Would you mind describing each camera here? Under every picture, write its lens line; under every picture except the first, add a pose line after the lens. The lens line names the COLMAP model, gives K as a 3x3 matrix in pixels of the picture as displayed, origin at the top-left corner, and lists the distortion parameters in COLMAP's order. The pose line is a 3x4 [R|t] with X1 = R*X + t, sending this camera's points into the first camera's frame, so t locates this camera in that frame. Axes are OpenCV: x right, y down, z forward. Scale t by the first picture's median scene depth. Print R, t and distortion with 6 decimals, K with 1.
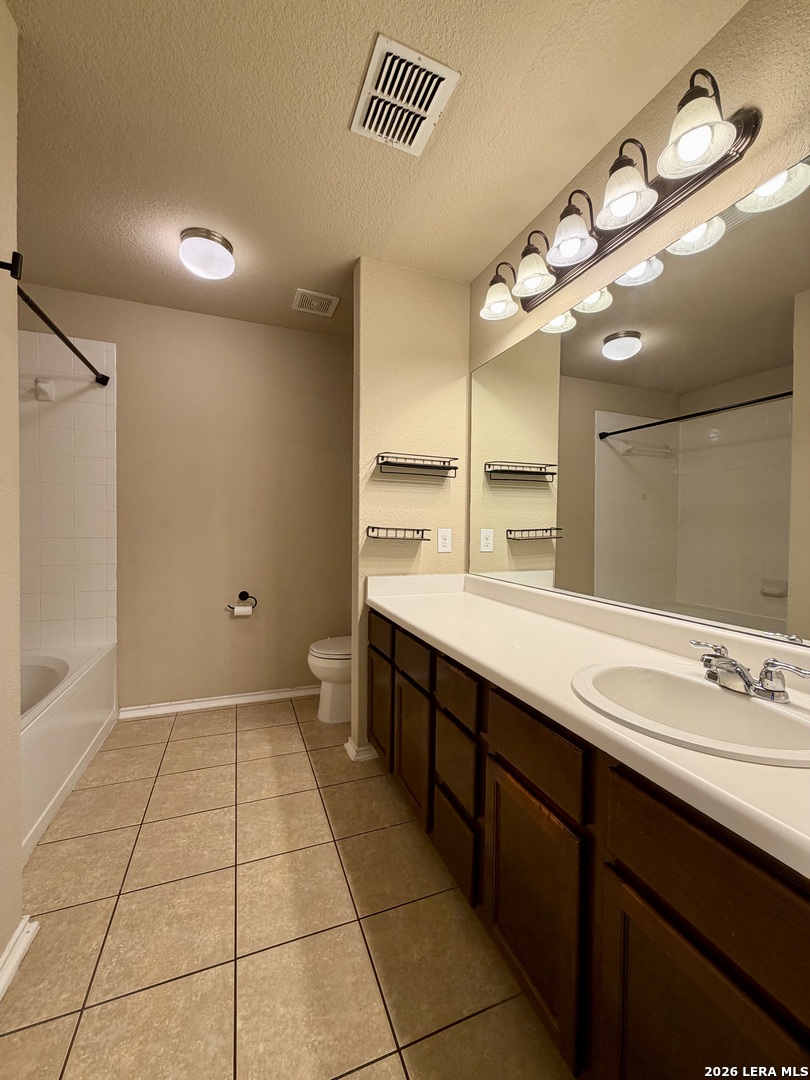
lens RADIAL K [[430.2, 0, 404.1], [0, 430.2, 529.9], [0, 0, 1]] dist [-0.000114, 0.000509]
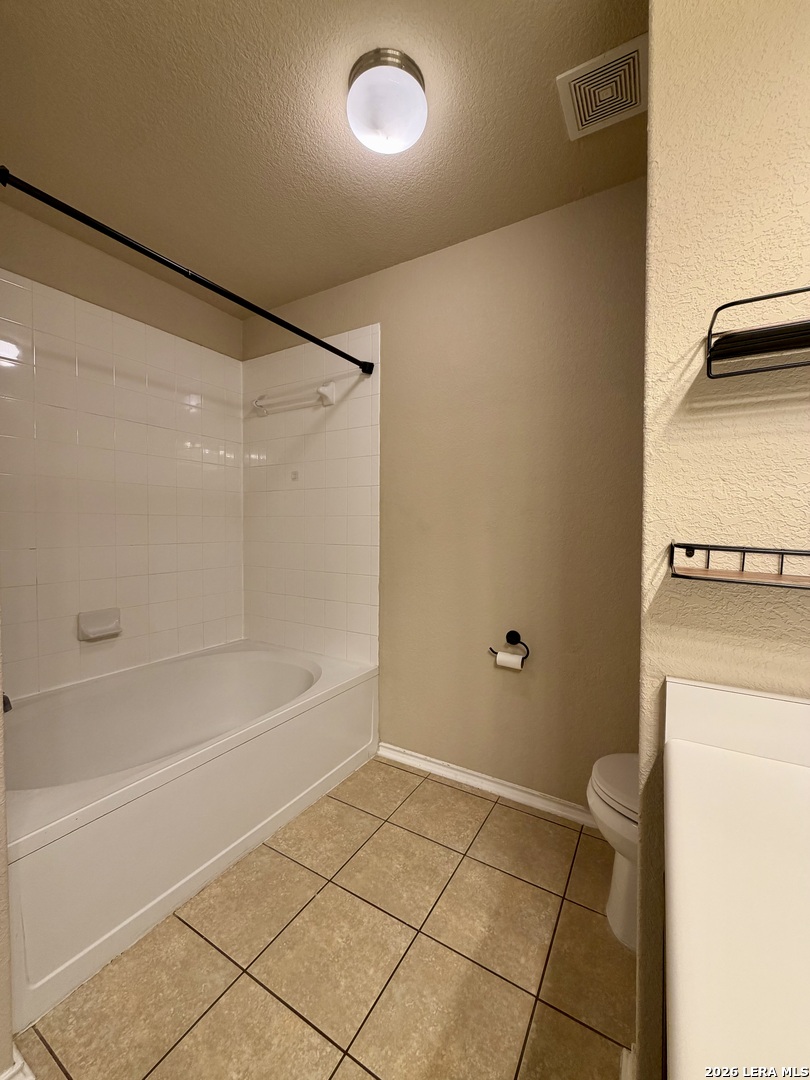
lens RADIAL K [[430.2, 0, 405.1], [0, 430.2, 535.7], [0, 0, 1]] dist [-0.000114, 0.000509]
pose [[0.615707, 0.012550, -0.787875, 0.055321], [-0.003566, 0.999907, 0.013140, -0.015085], [0.787967, -0.005281, 0.615695, 0.532821]]
